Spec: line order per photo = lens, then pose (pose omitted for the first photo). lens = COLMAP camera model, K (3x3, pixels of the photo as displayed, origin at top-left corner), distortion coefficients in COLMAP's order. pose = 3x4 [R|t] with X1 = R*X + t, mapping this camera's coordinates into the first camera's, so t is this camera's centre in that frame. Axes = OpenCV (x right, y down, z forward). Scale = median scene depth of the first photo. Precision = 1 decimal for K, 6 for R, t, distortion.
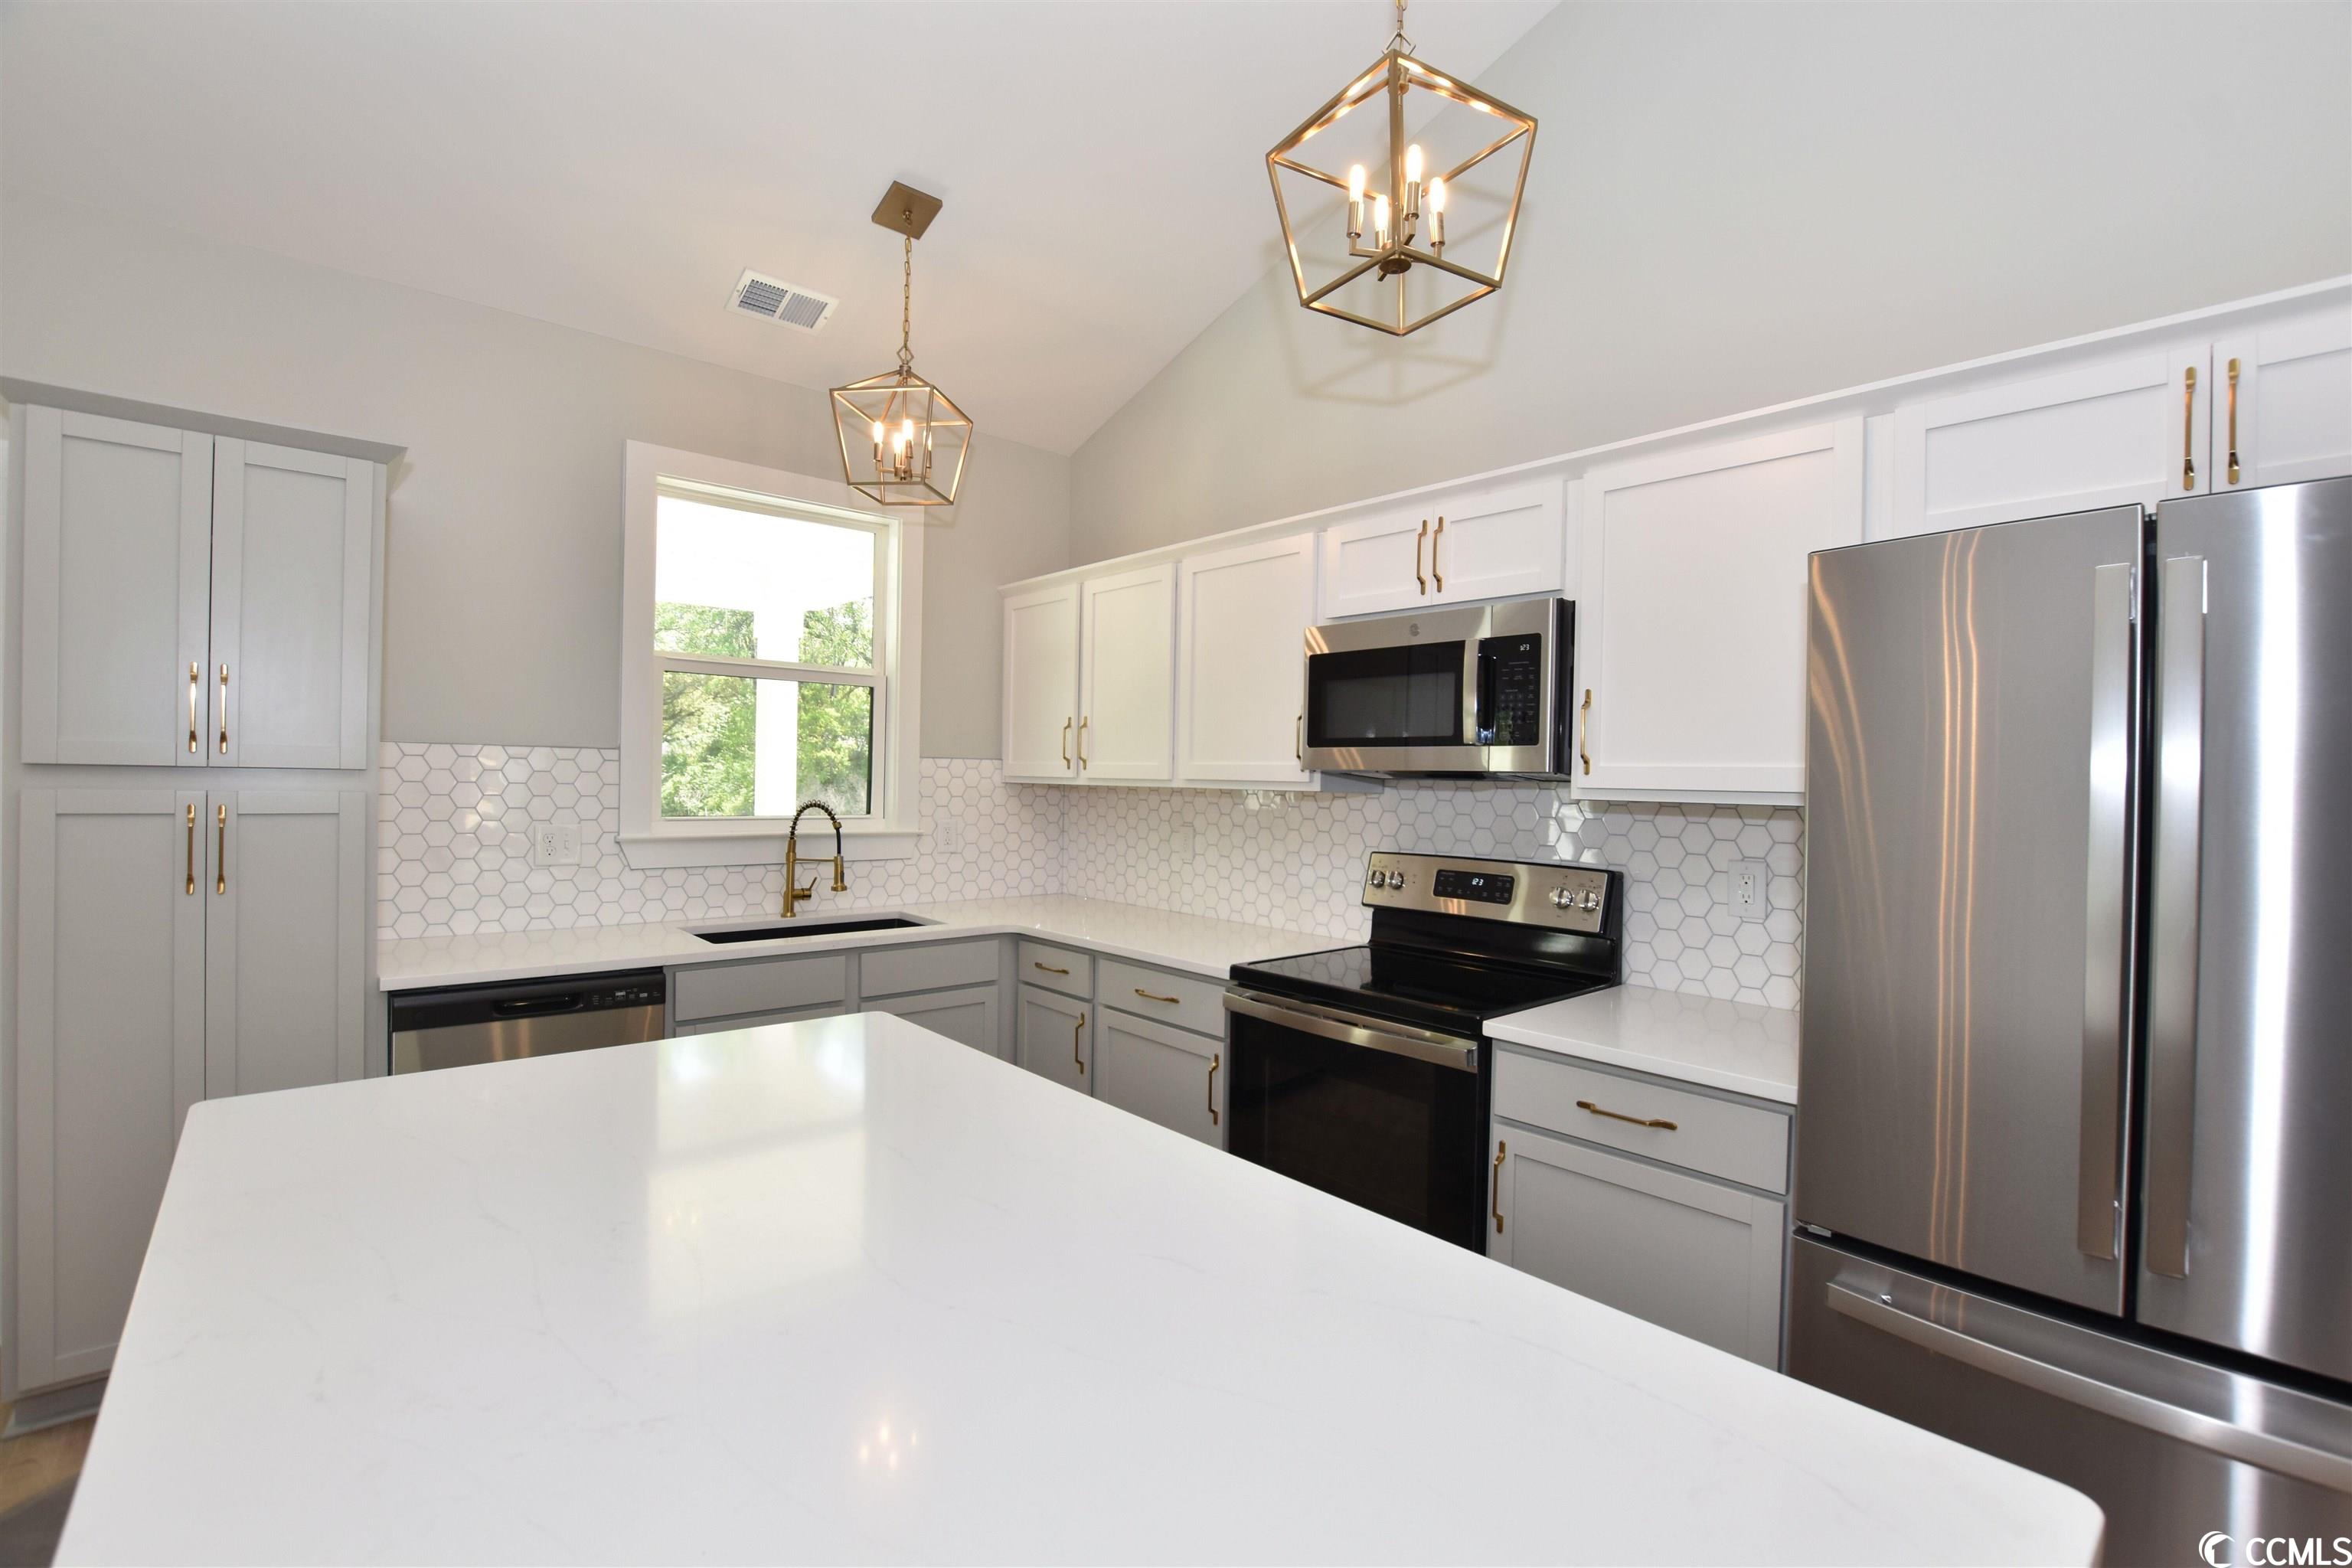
lens RADIAL K [[1028.1, 0, 1177.6], [0, 1028.1, 788.5], [0, 0, 1]] dist [-0.037652, 0.005150]
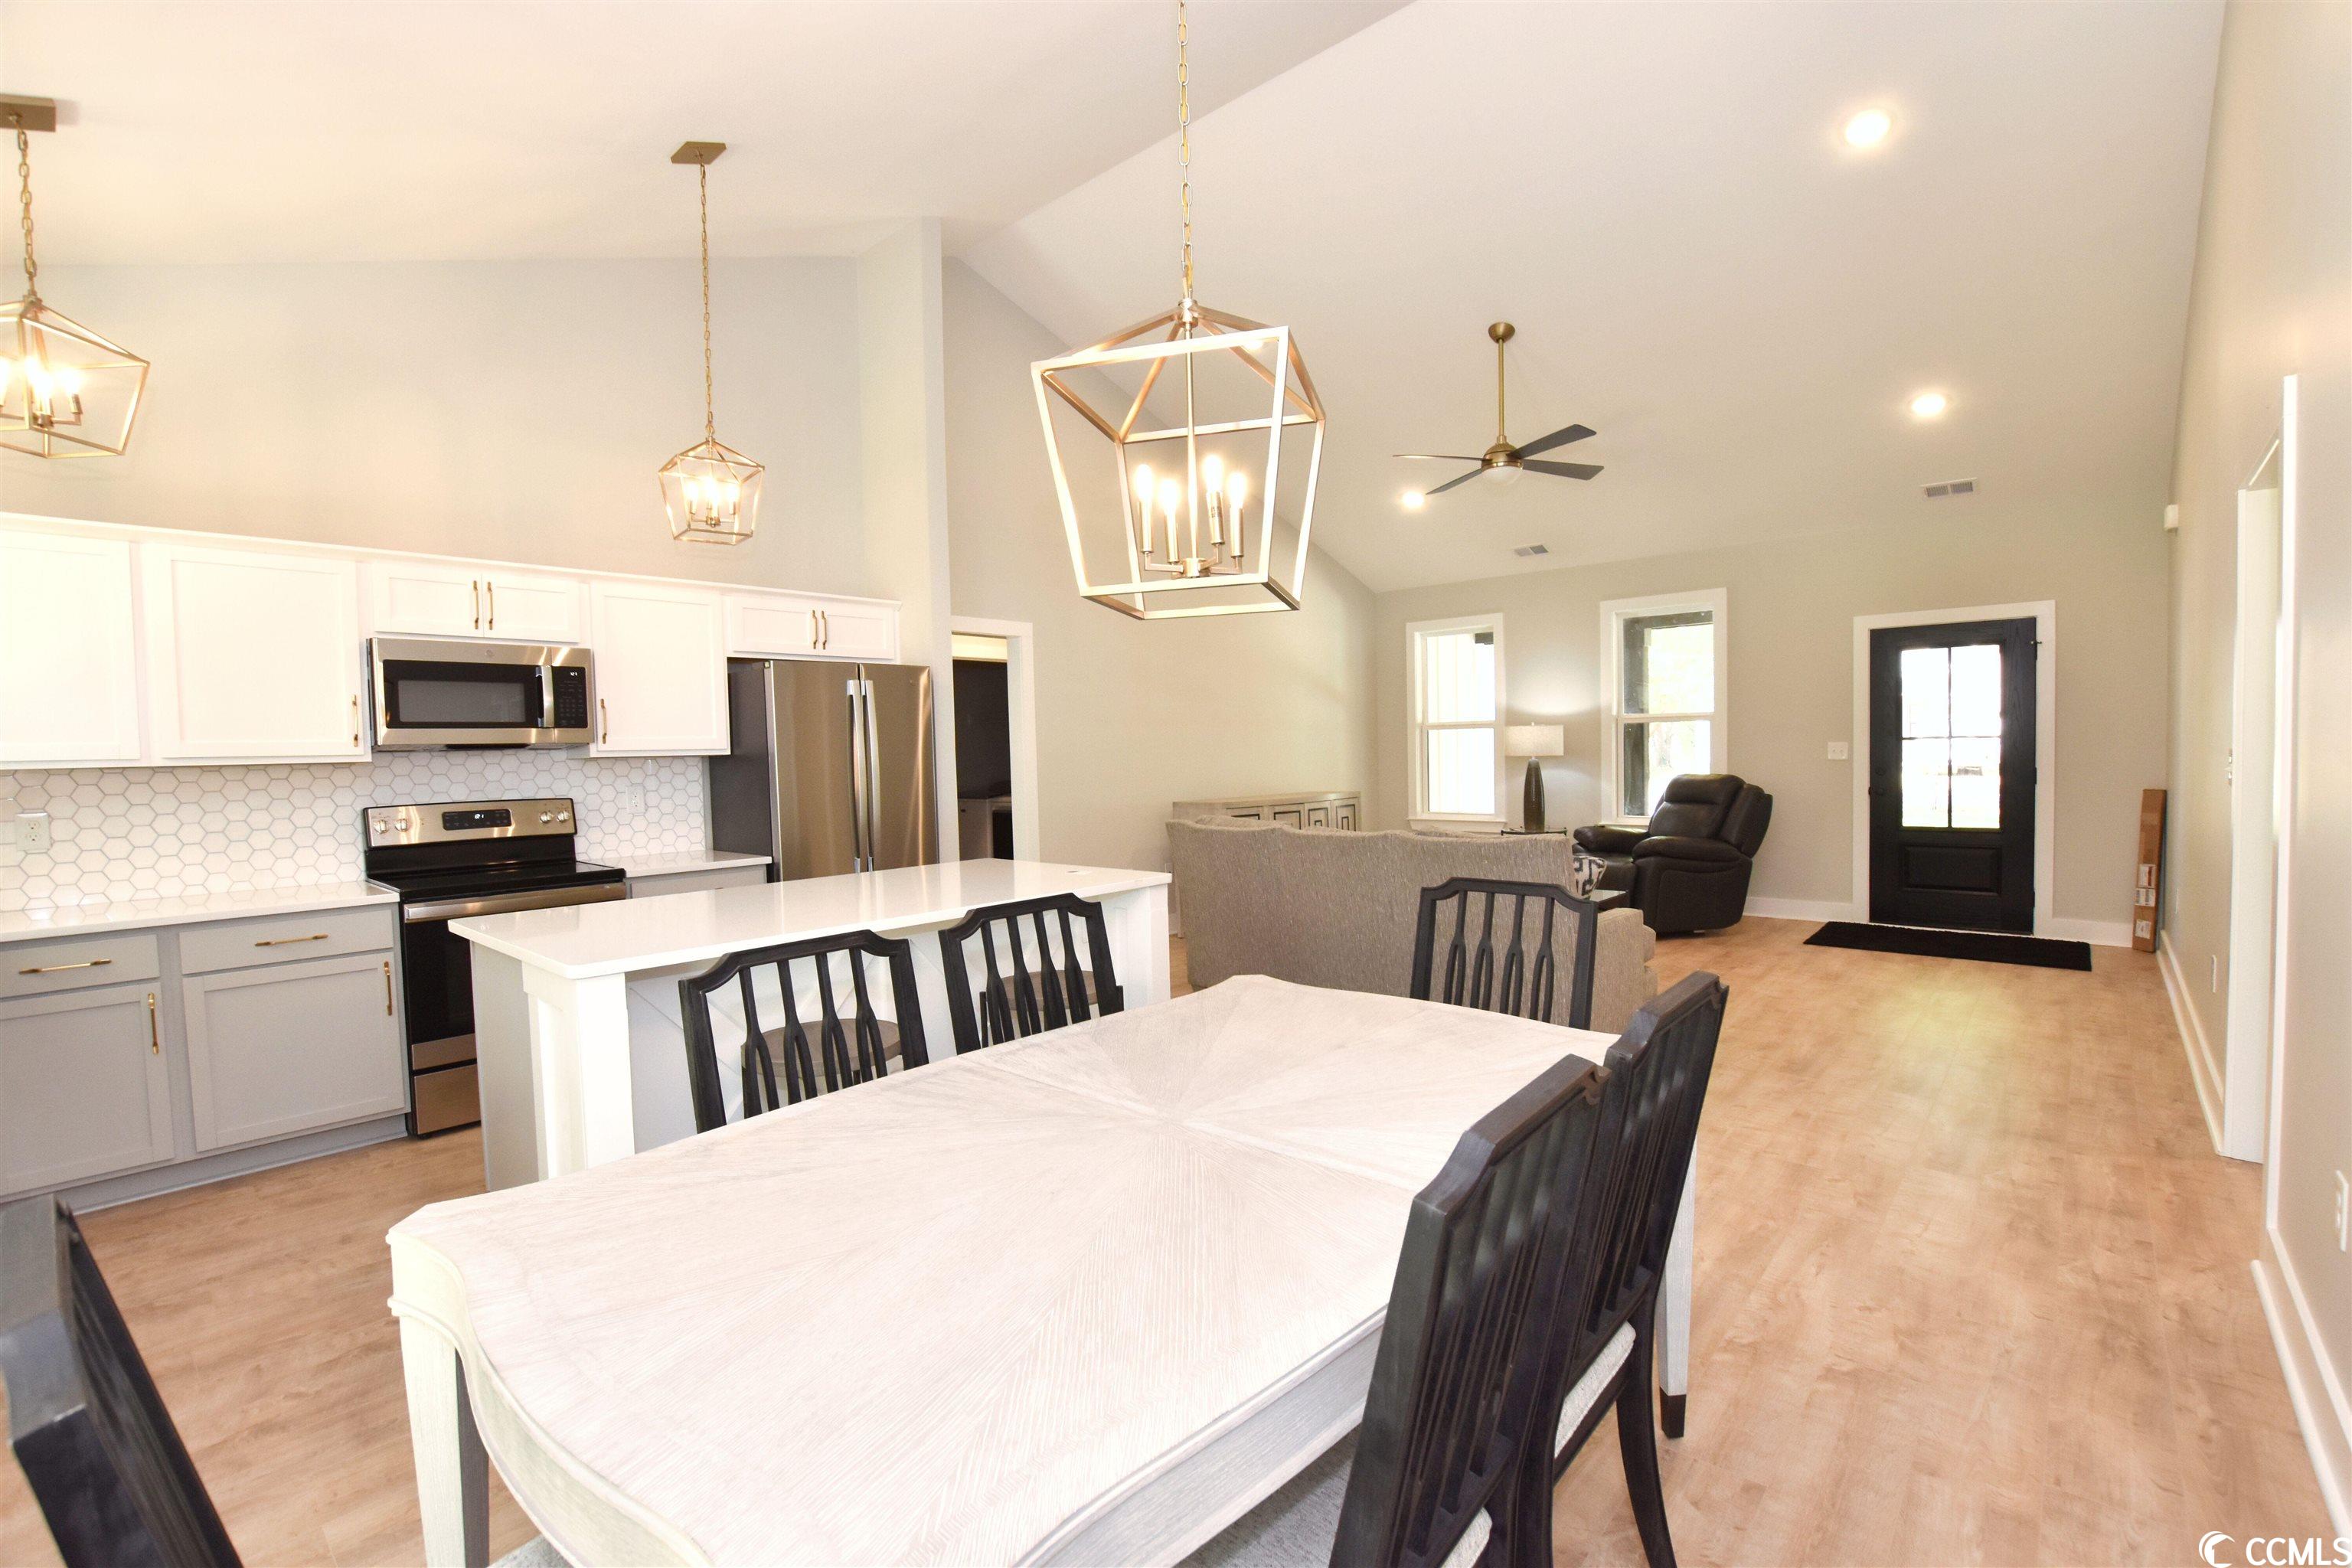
lens RADIAL K [[1028.1, 0, 1190.9], [0, 1028.1, 776.8], [0, 0, 1]] dist [-0.037652, 0.005150]
pose [[-0.119151, -0.043439, 0.991925, -1.218332], [0.031507, 0.998374, 0.047506, -0.005173], [-0.992376, 0.036913, -0.117589, 0.108775]]
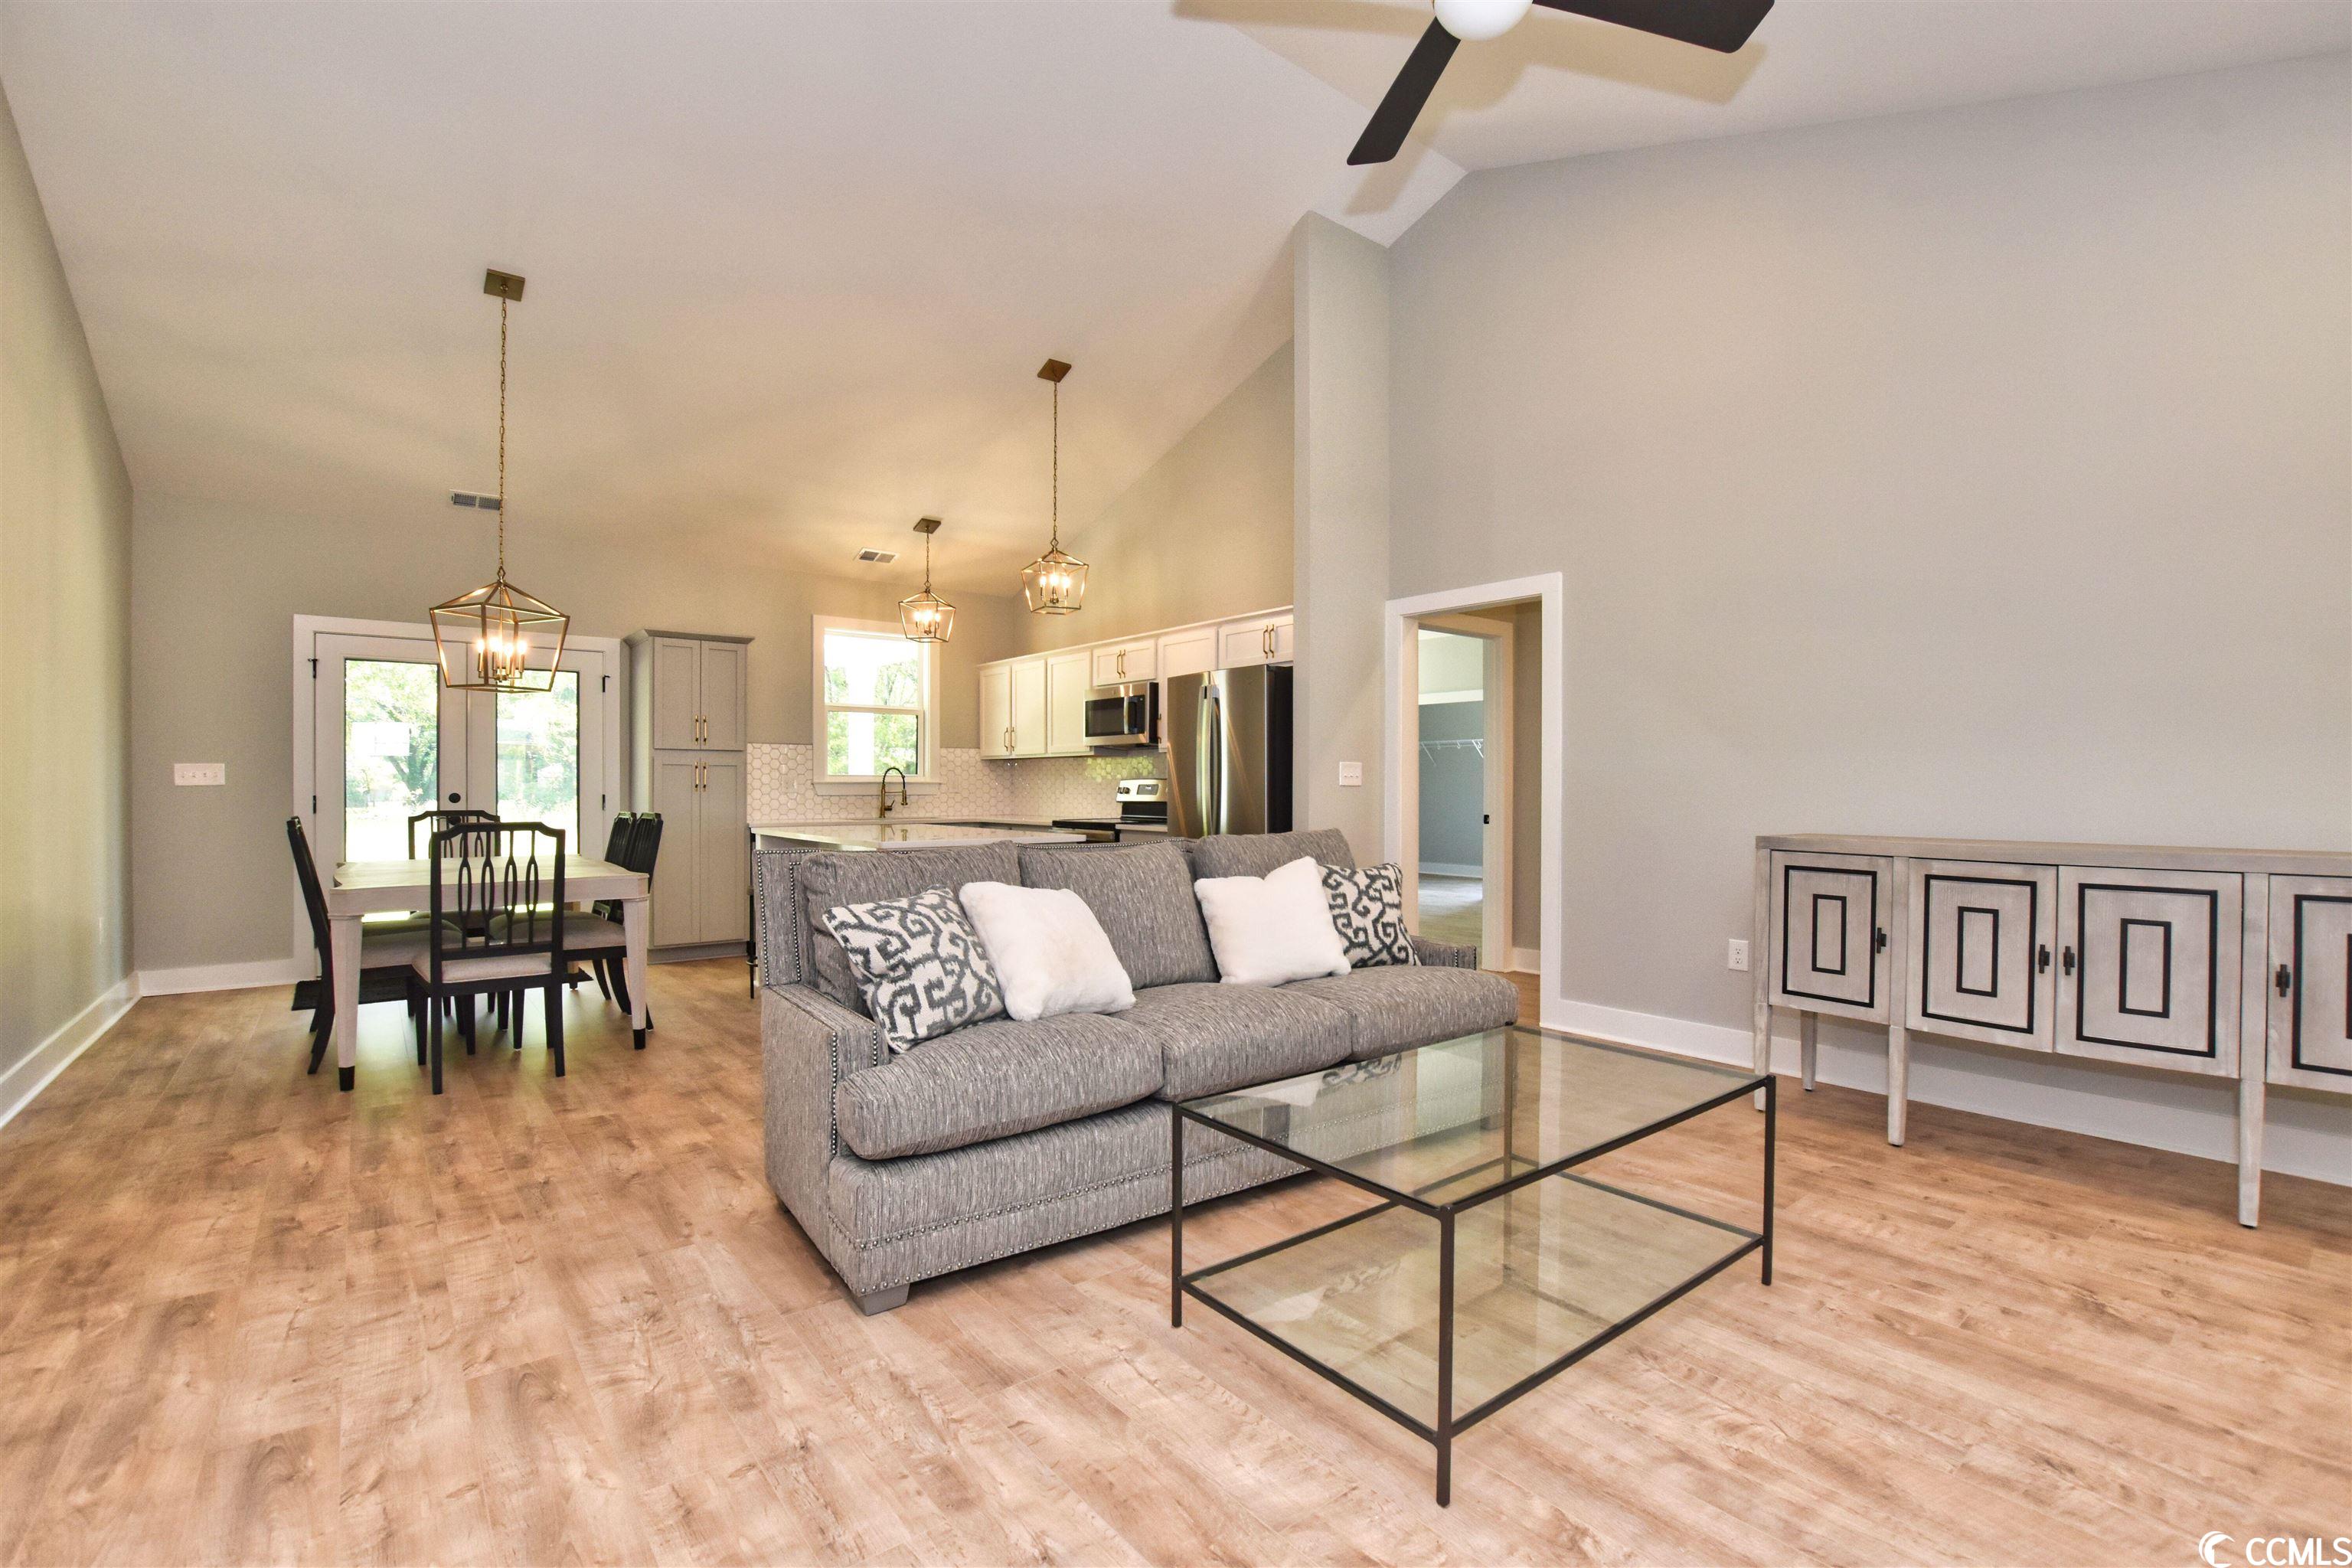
lens RADIAL K [[1028.1, 0, 1186.8], [0, 1028.1, 782.9], [0, 0, 1]] dist [-0.037652, 0.005150]
pose [[0.999075, -0.019930, -0.038115, 0.444767], [0.019441, 0.999725, -0.013137, 0.105593], [0.038366, 0.012384, 0.999187, -1.449792]]
